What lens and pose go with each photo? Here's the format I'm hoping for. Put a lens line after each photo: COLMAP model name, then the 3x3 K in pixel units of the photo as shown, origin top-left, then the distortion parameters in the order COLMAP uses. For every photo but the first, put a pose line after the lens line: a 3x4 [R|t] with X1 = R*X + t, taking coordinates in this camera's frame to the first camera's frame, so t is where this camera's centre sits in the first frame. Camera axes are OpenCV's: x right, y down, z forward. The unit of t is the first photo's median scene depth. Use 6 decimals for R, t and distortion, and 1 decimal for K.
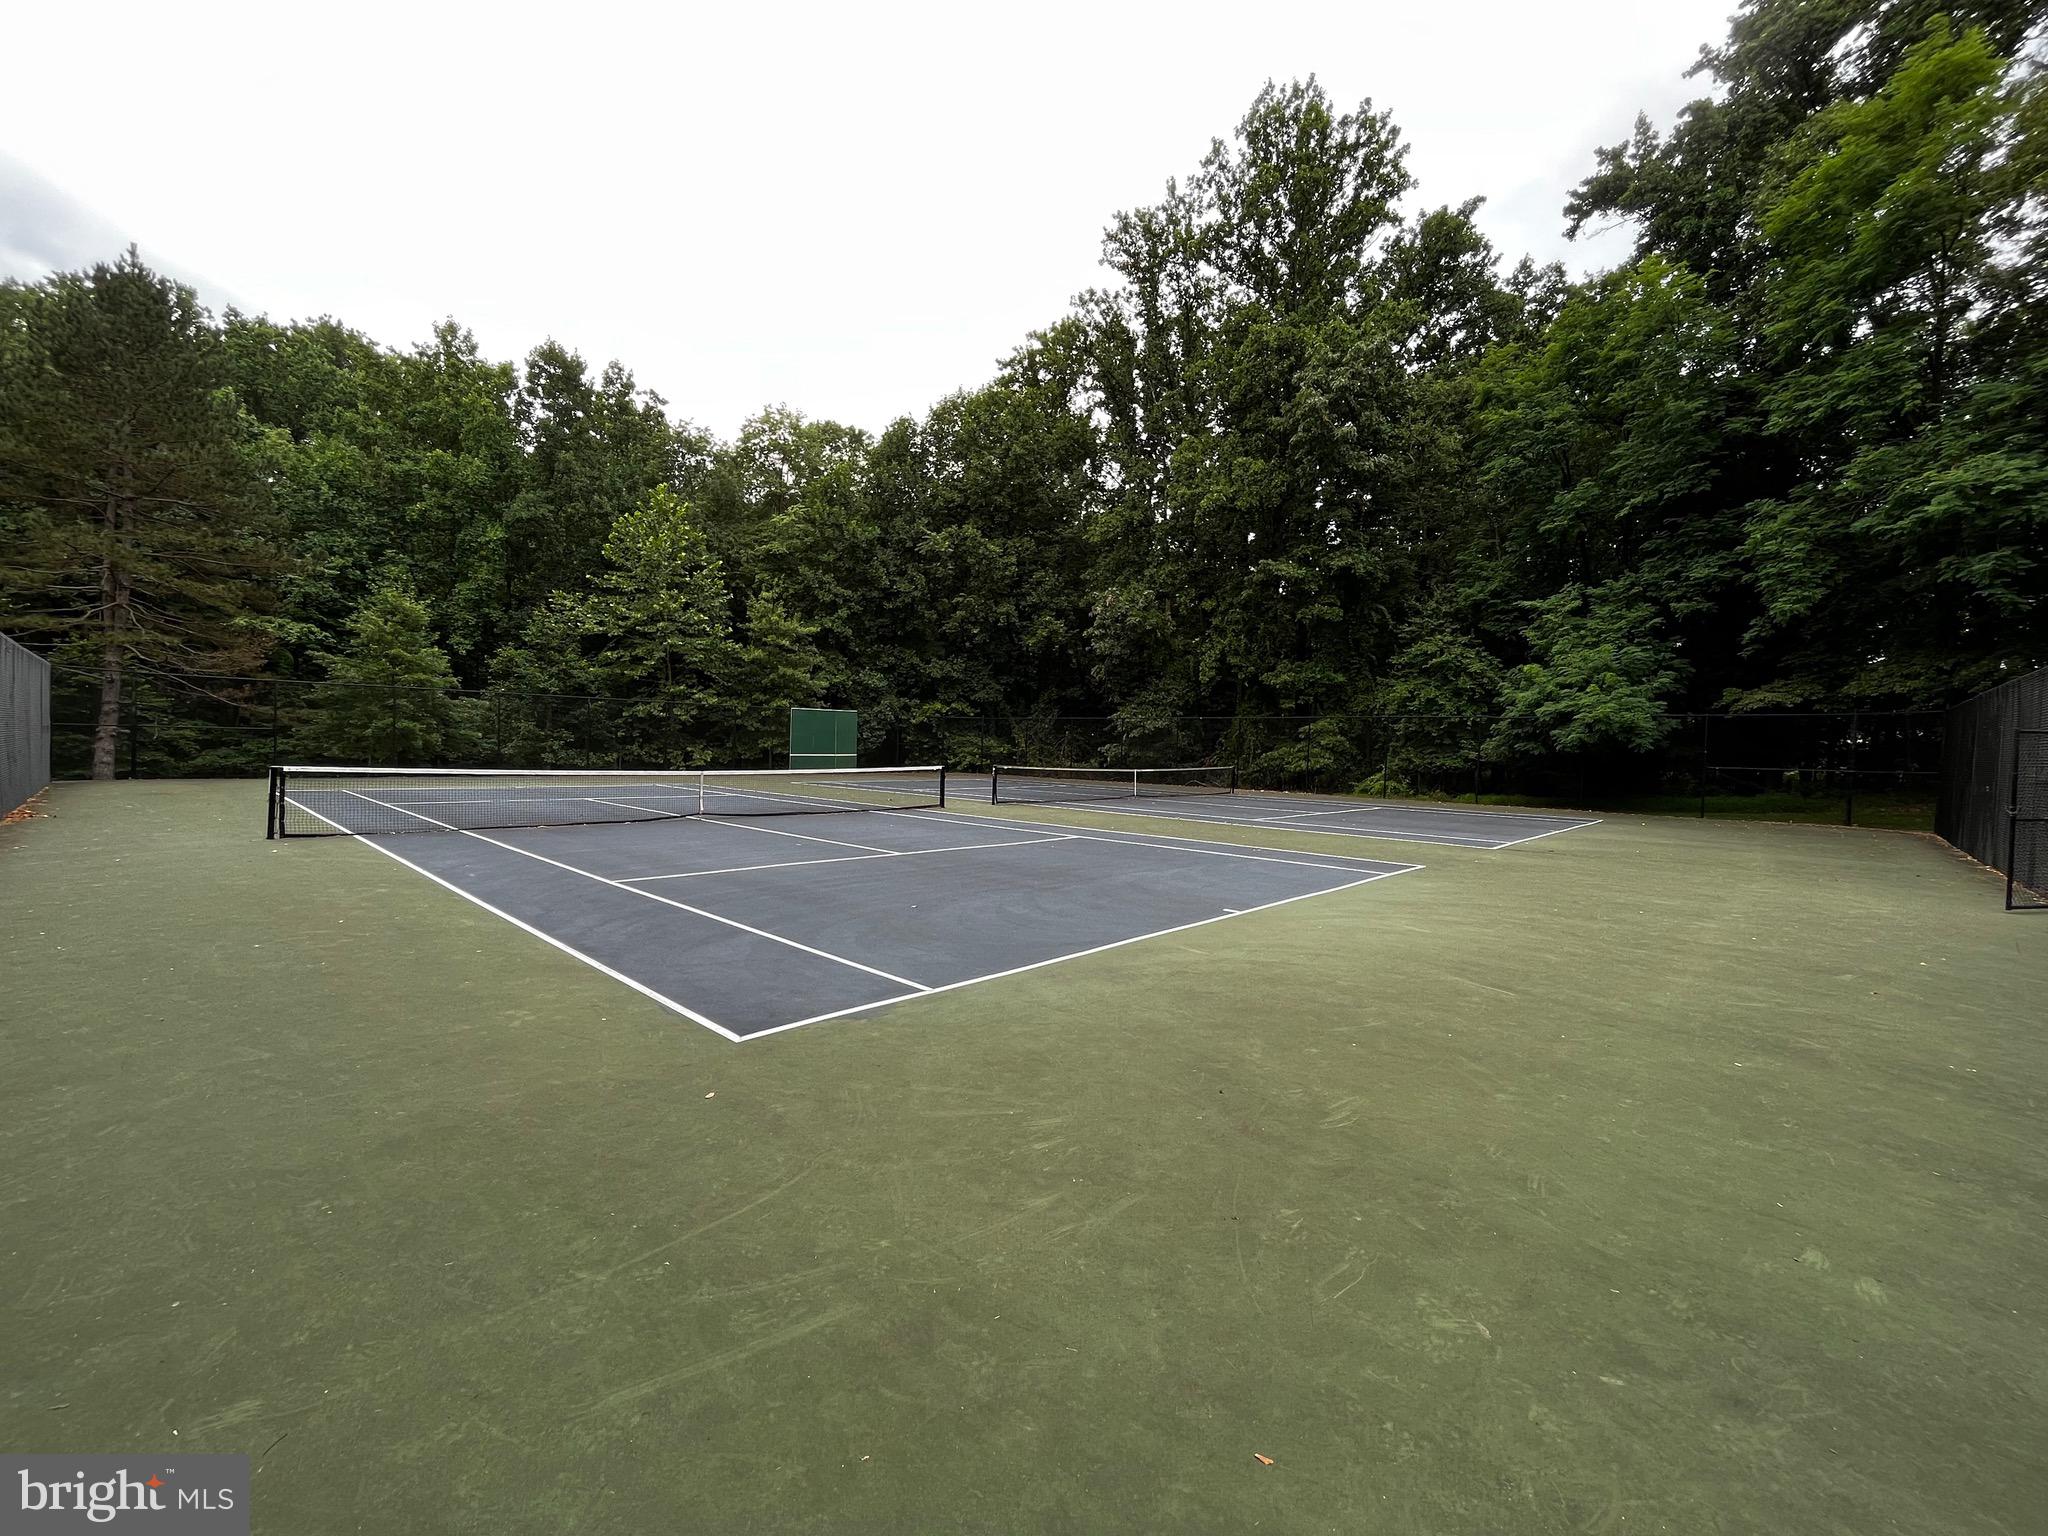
lens RADIAL K [[833.0, 0, 1023.9], [0, 833.0, 765.6], [0, 0, 1]] dist [-0.000310, -0.000010]
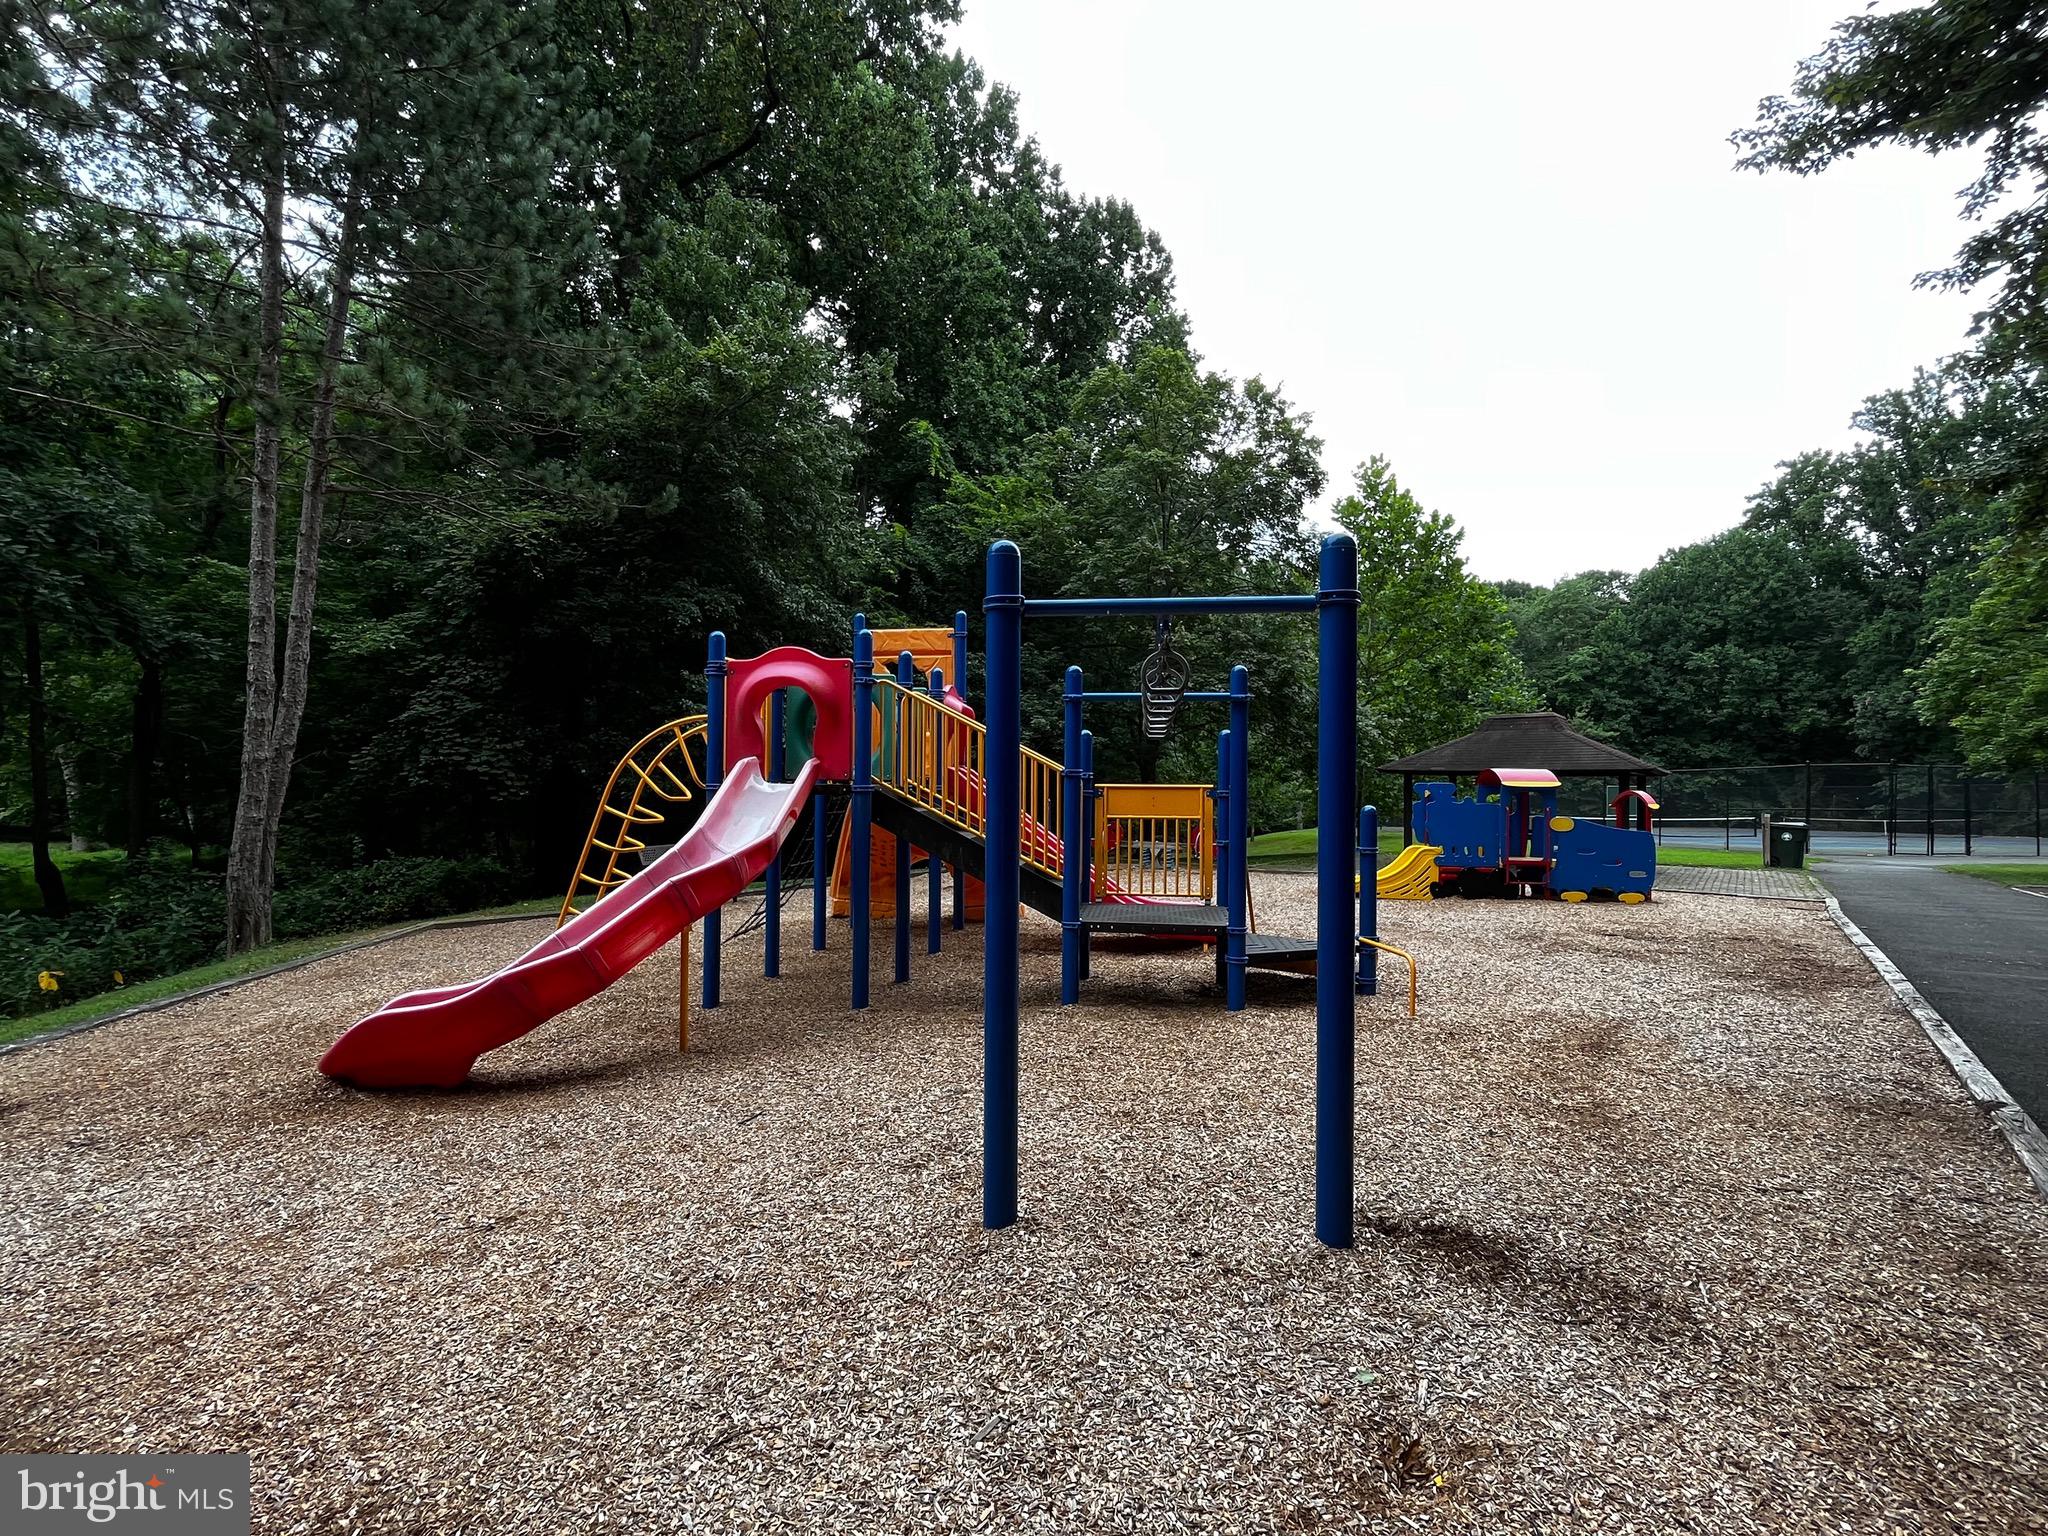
lens RADIAL K [[961.6, 0, 1026.3], [0, 961.6, 777.3], [0, 0, 1]] dist [0.003193, 0.000337]
pose [[0.798175, -0.033613, -0.601487, -0.045749], [-0.000686, 0.998391, -0.056704, 0.015719], [0.602425, 0.045673, 0.796868, -0.923000]]
